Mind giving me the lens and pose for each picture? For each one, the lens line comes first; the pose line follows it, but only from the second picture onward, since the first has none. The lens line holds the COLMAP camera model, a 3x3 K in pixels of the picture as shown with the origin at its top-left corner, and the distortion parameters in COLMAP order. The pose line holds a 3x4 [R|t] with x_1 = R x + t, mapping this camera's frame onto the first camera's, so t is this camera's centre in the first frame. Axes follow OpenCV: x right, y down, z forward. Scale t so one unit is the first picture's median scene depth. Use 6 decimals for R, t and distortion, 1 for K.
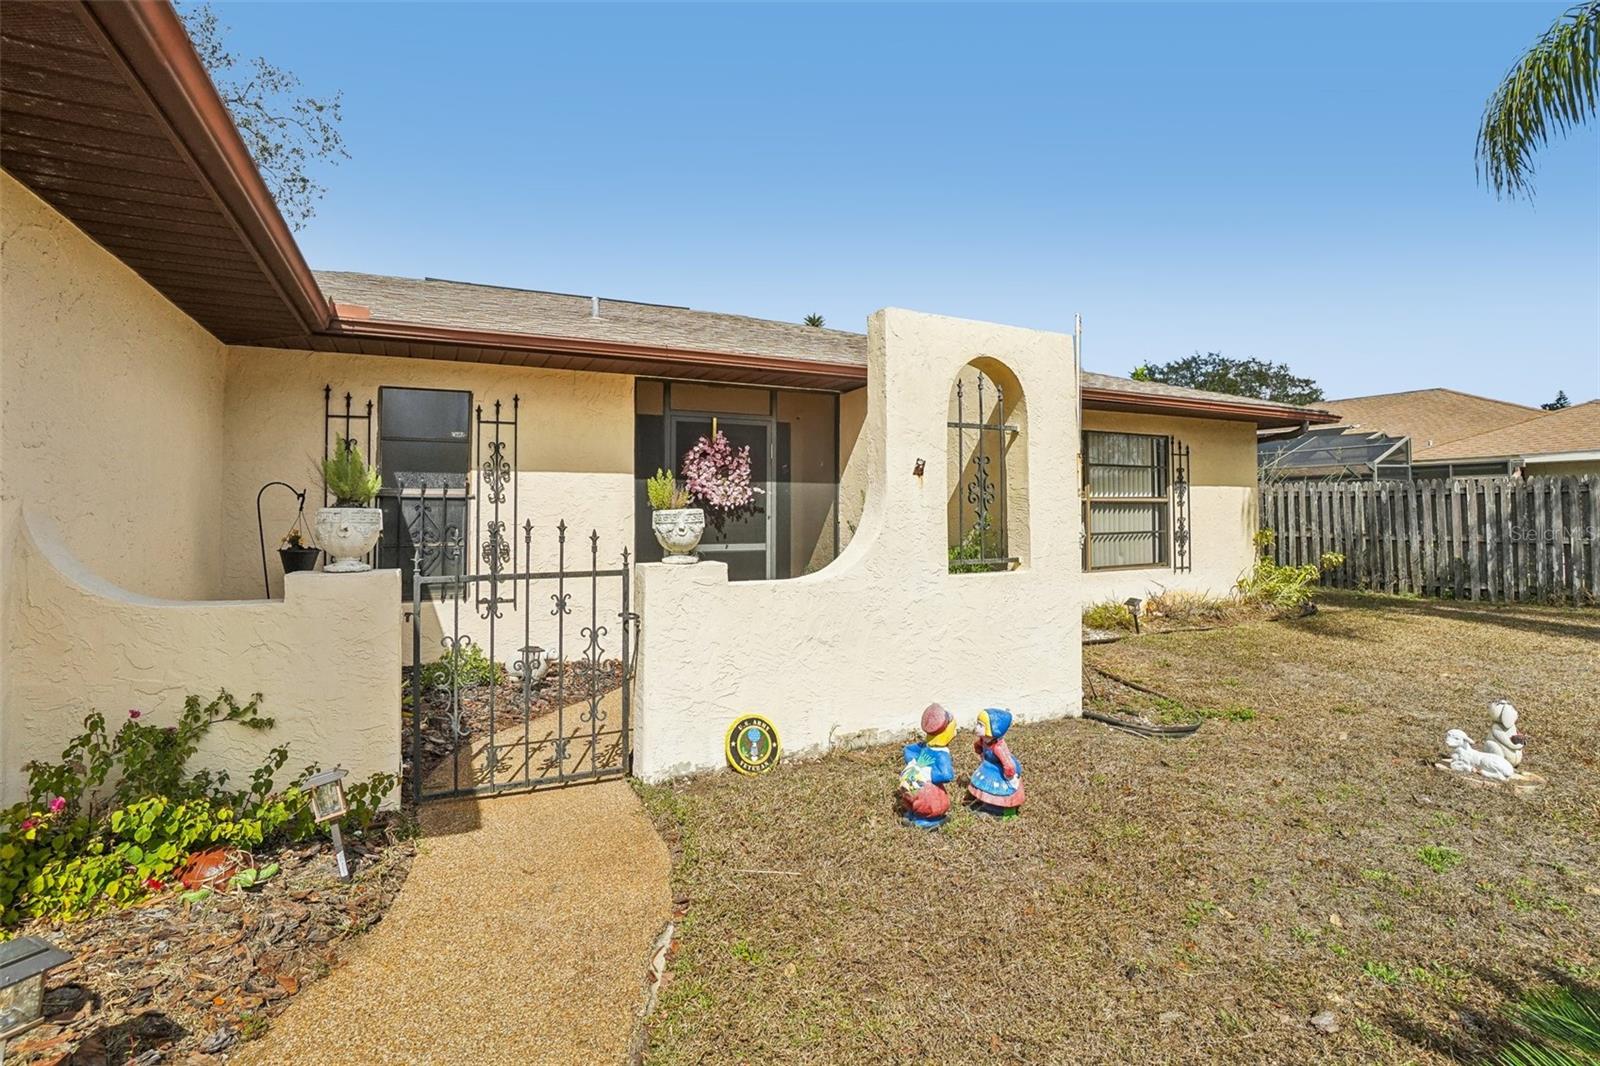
lens RADIAL K [[766.1, 0, 800.0], [0, 766.1, 496.9], [0, 0, 1]] dist [-0.036780, 0.000179]
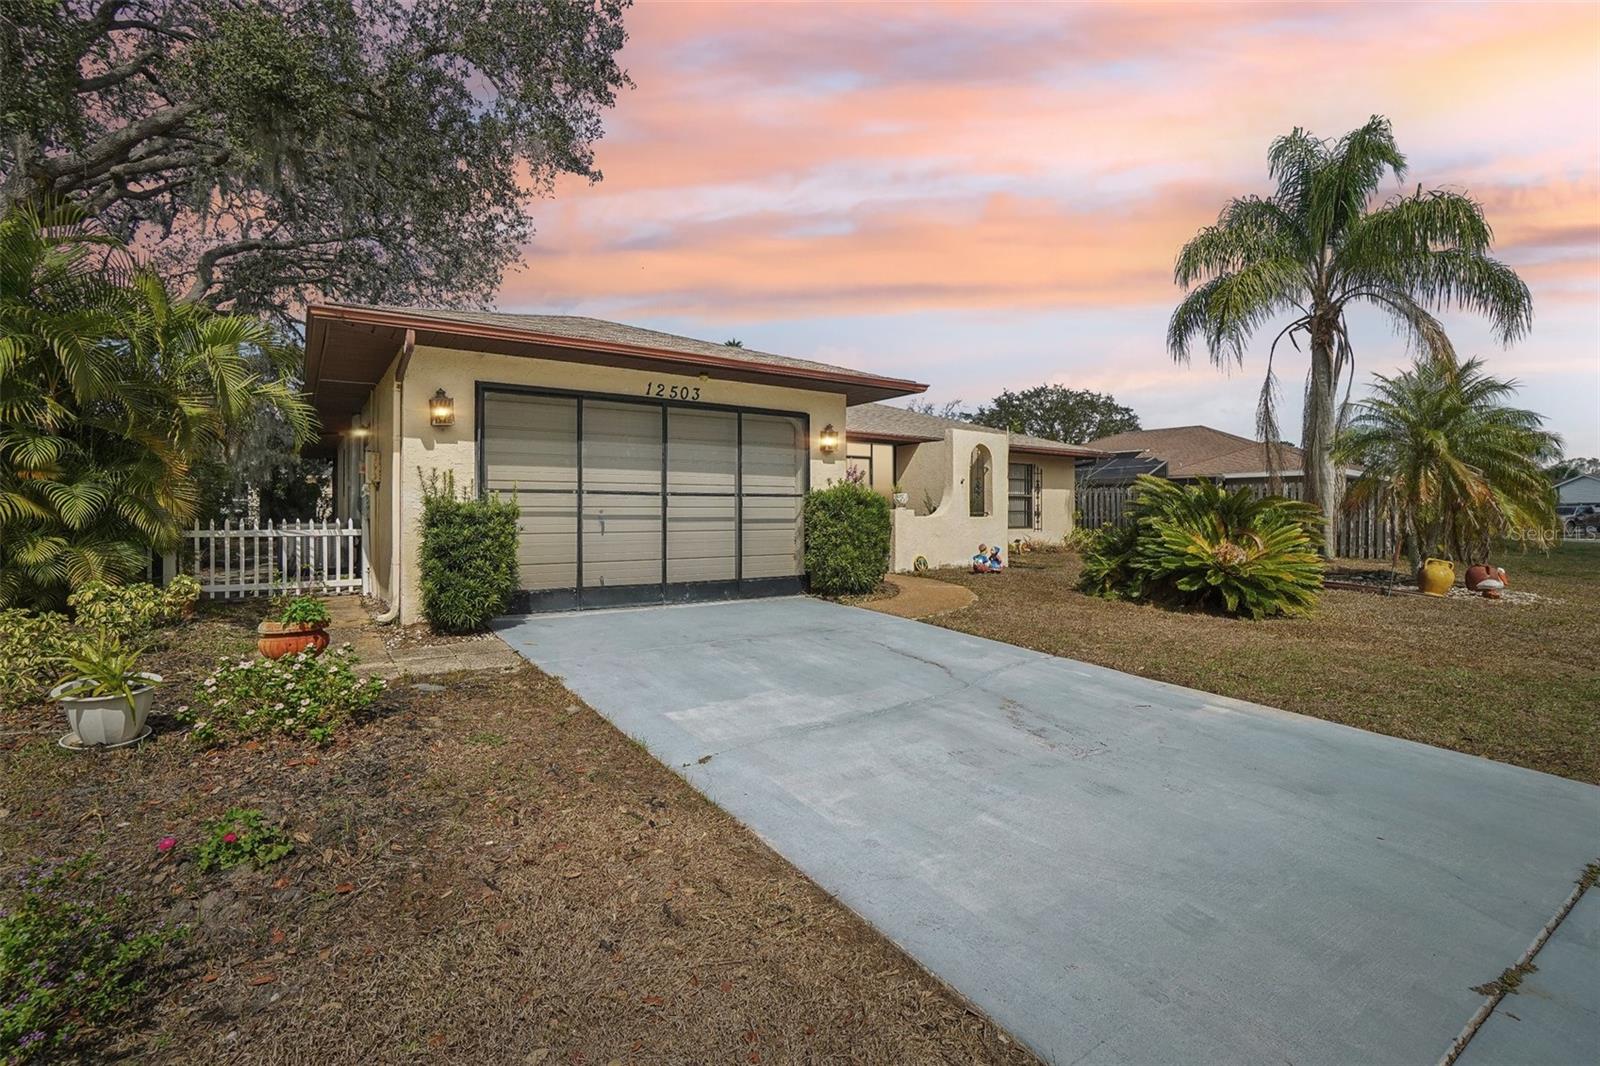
lens RADIAL K [[718.8, 0, 787.4], [0, 718.8, 519.0], [0, 0, 1]] dist [-0.044254, 0.017975]
pose [[0.990248, 0.002706, 0.139289, -0.456427], [-0.006650, 0.999590, 0.027858, 0.018460], [-0.139156, -0.028513, 0.989860, -0.854847]]
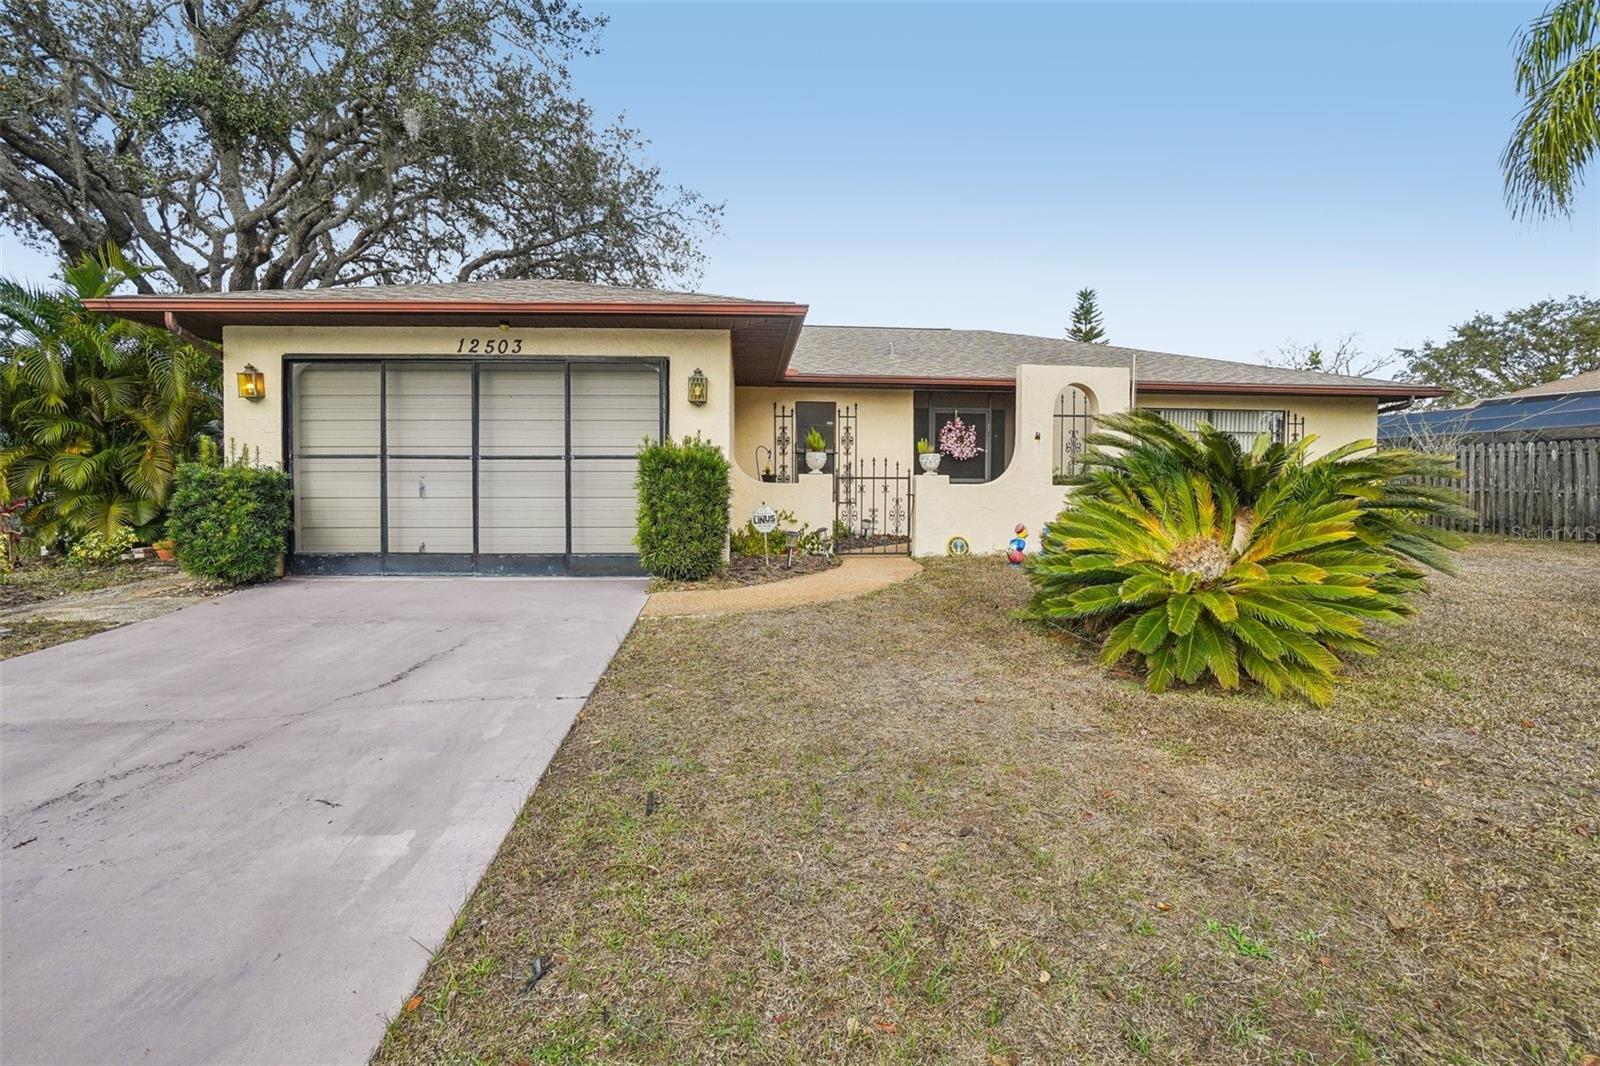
lens RADIAL K [[734.9, 0, 794.2], [0, 734.9, 504.9], [0, 0, 1]] dist [-0.065453, 0.026899]
pose [[0.930360, 0.017459, -0.366233, 0.135159], [0.002015, 0.998607, 0.052724, 0.023772], [0.366643, -0.049790, 0.929028, -0.613057]]
